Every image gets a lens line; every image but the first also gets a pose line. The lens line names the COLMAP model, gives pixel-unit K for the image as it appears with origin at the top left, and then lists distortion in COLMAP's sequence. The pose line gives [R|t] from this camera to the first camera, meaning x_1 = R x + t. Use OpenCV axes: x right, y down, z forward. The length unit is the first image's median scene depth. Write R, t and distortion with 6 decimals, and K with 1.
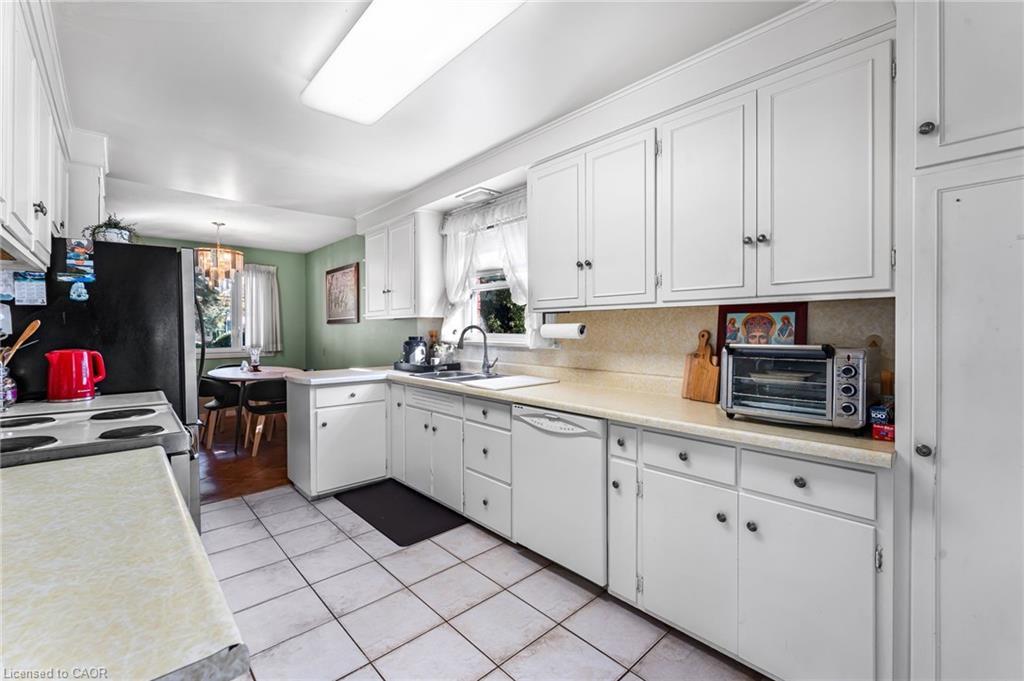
lens RADIAL K [[433.4, 0, 517.1], [0, 433.4, 336.4], [0, 0, 1]] dist [-0.009032, 0.001577]
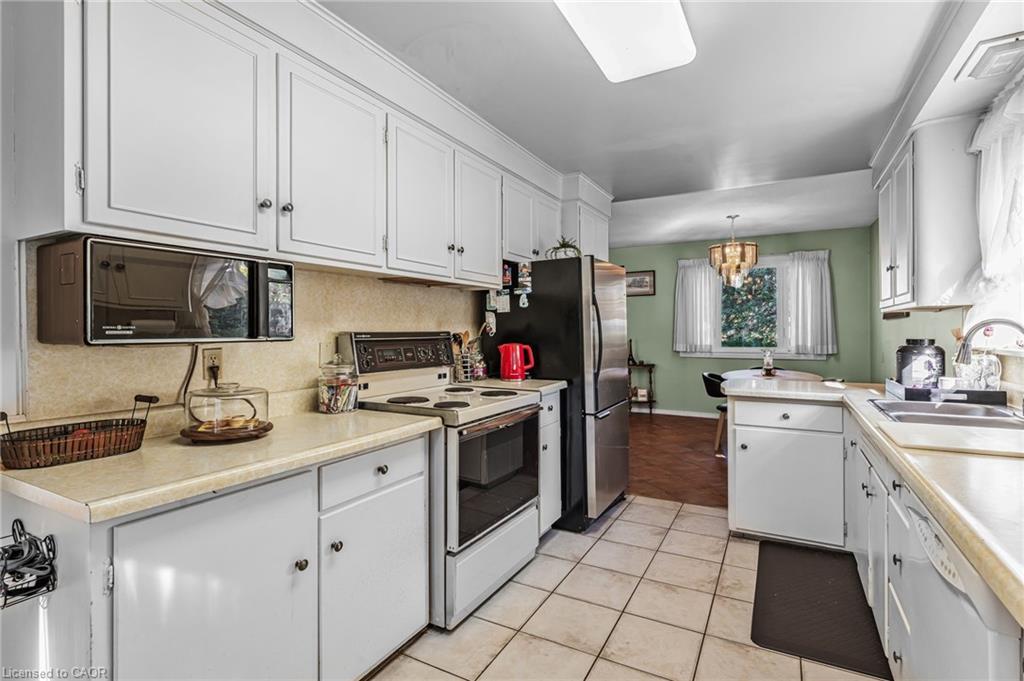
lens RADIAL K [[492.8, 0, 514.7], [0, 492.8, 337.6], [0, 0, 1]] dist [-0.001203, 0.000513]
pose [[0.318128, 0.014828, -0.947932, 0.342576], [-0.010312, 0.999873, 0.012180, -0.006146], [0.947992, 0.005901, 0.318241, 0.373940]]
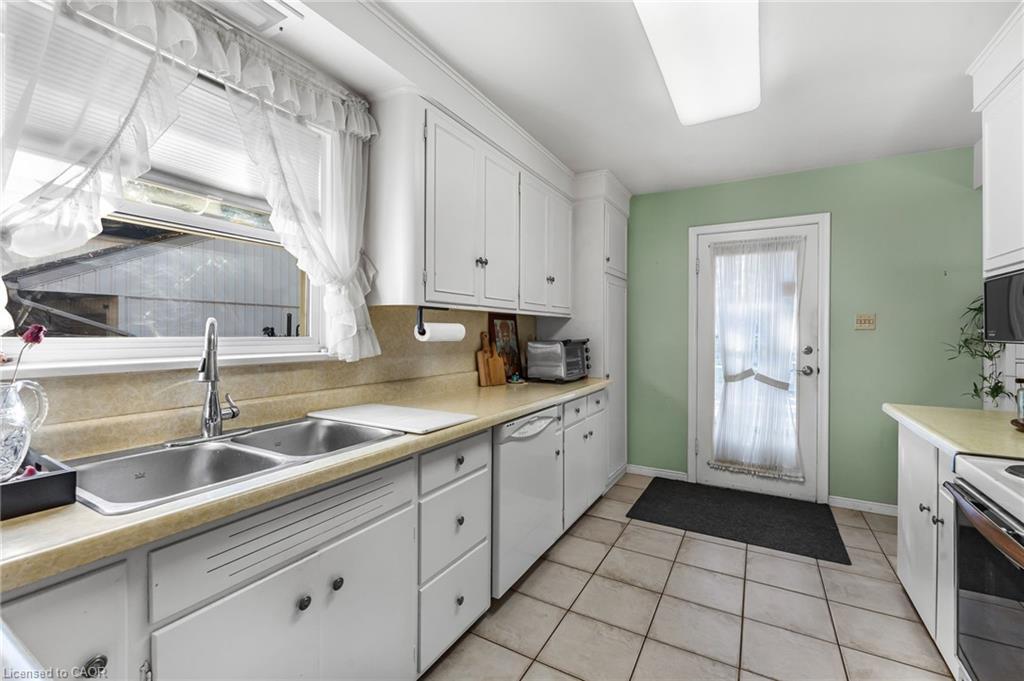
lens RADIAL K [[433.4, 0, 507.5], [0, 433.4, 332.5], [0, 0, 1]] dist [-0.009032, 0.001577]
pose [[-0.287695, -0.003346, 0.957716, -0.710694], [0.009261, 0.999937, 0.006276, -0.016262], [-0.957677, 0.010675, -0.287646, 1.123860]]
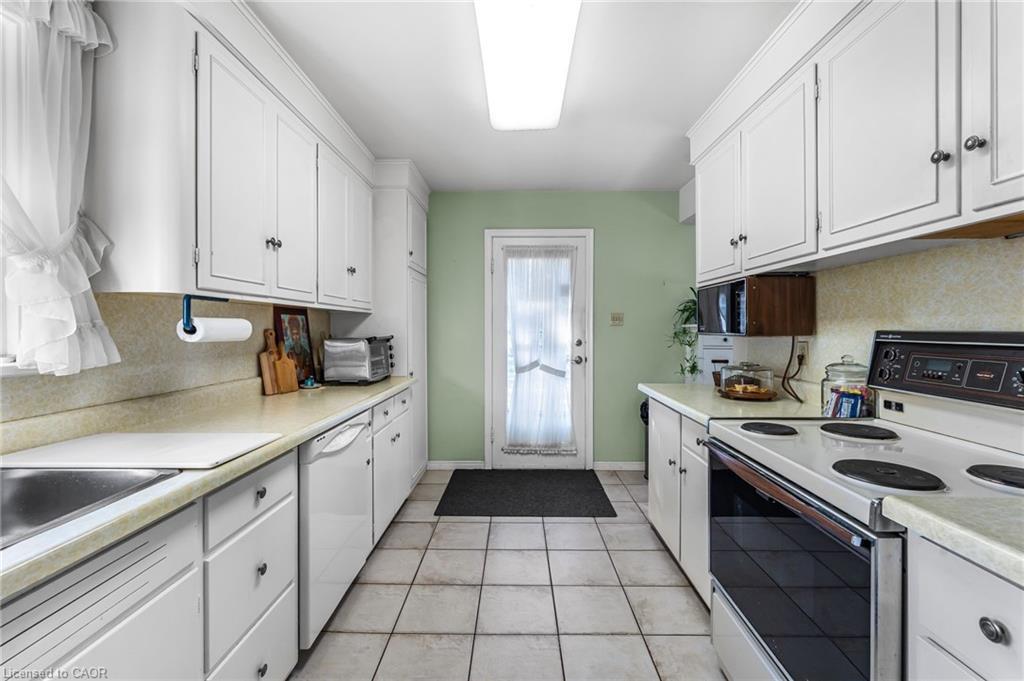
lens RADIAL K [[433.4, 0, 511.3], [0, 433.4, 330.2], [0, 0, 1]] dist [-0.009032, 0.001577]
pose [[-0.719103, -0.002569, 0.694899, -0.634352], [0.010824, 0.999830, 0.014896, -0.017123], [-0.694820, 0.018233, -0.718953, 1.163736]]
